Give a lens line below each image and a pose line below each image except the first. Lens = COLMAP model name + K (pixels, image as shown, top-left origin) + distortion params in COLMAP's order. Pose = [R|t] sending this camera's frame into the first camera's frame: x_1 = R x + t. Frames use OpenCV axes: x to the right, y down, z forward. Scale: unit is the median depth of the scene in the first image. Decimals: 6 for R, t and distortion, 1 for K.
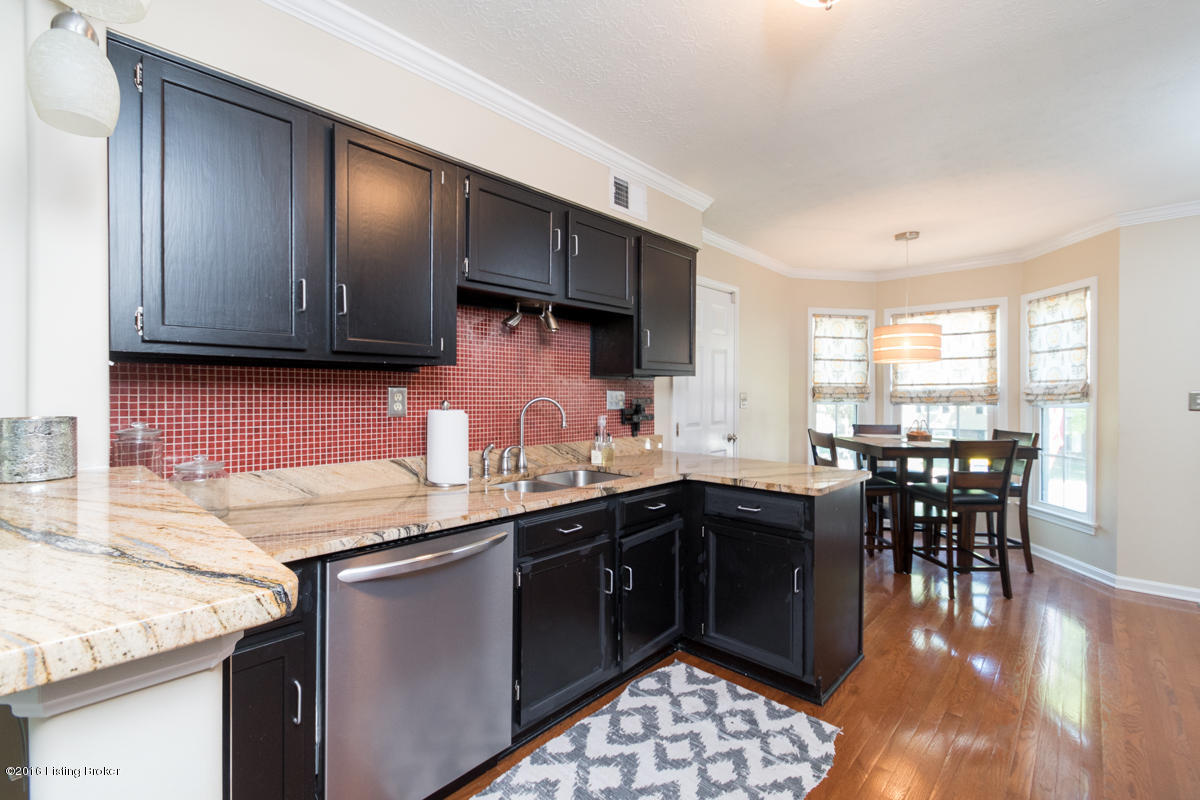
lens RADIAL K [[526.0, 0, 602.2], [0, 526.0, 398.6], [0, 0, 1]] dist [0.011596, -0.000674]
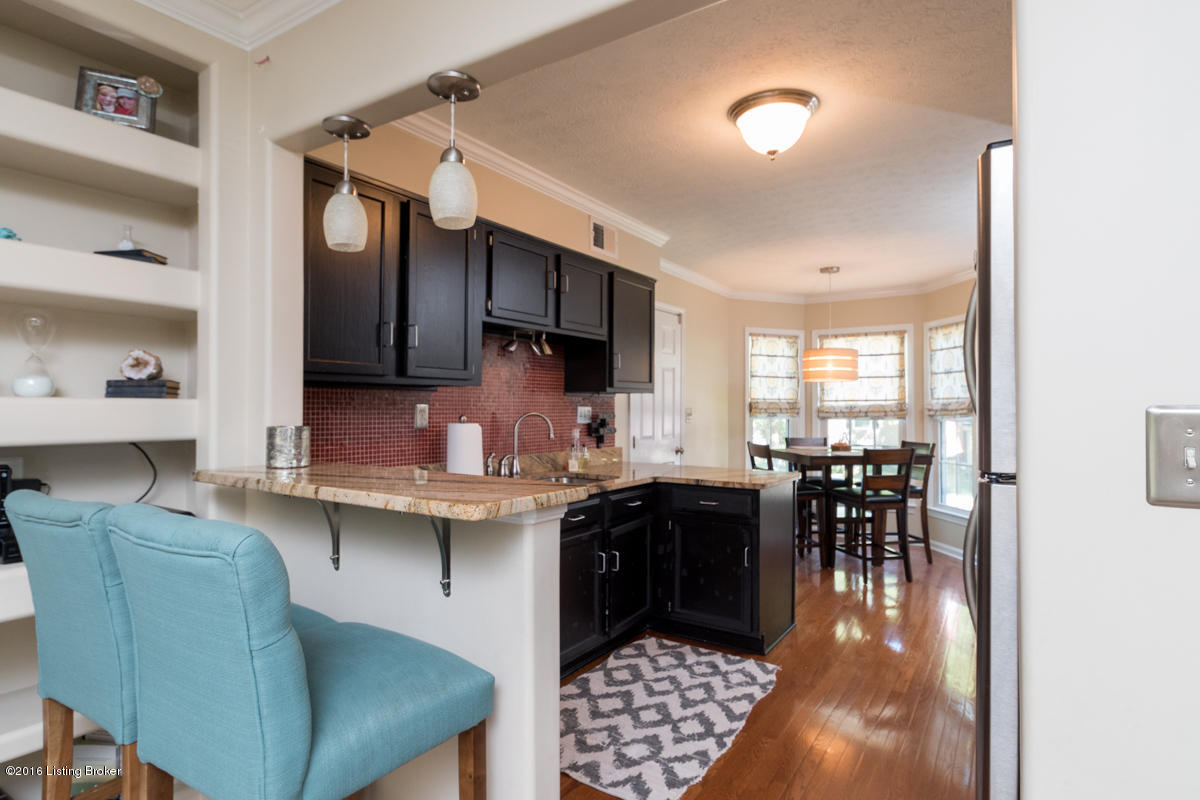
lens RADIAL K [[617.5, 0, 598.9], [0, 617.5, 405.2], [0, 0, 1]] dist [0.002467, 0.000922]
pose [[0.987994, 0.002779, 0.154467, -0.144487], [-0.000906, 0.999925, -0.012194, -0.001728], [-0.154490, 0.011908, 0.987923, -0.283165]]
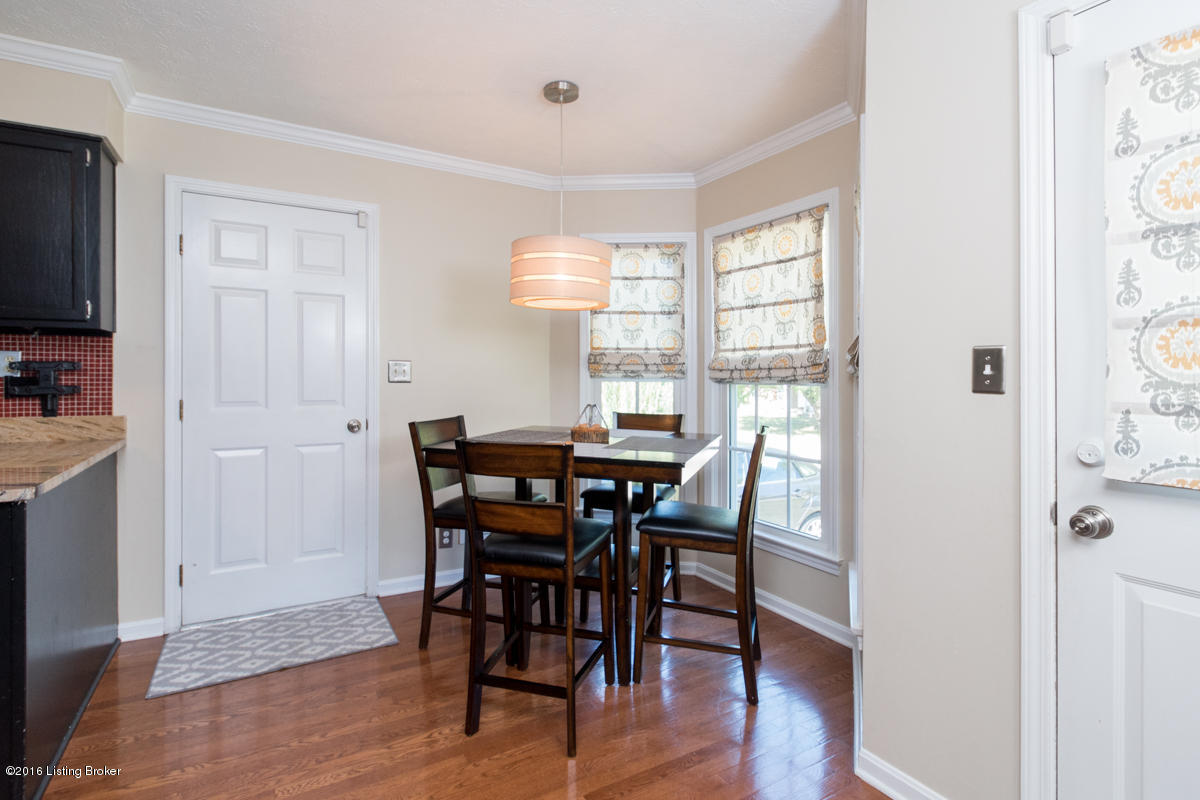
lens RADIAL K [[596.1, 0, 587.6], [0, 596.1, 379.2], [0, 0, 1]] dist [-0.001963, -0.000042]
pose [[0.948824, 0.007580, -0.315715, 1.032812], [-0.008716, 0.999960, -0.002187, 0.017909], [0.315686, 0.004827, 0.948852, 0.466775]]
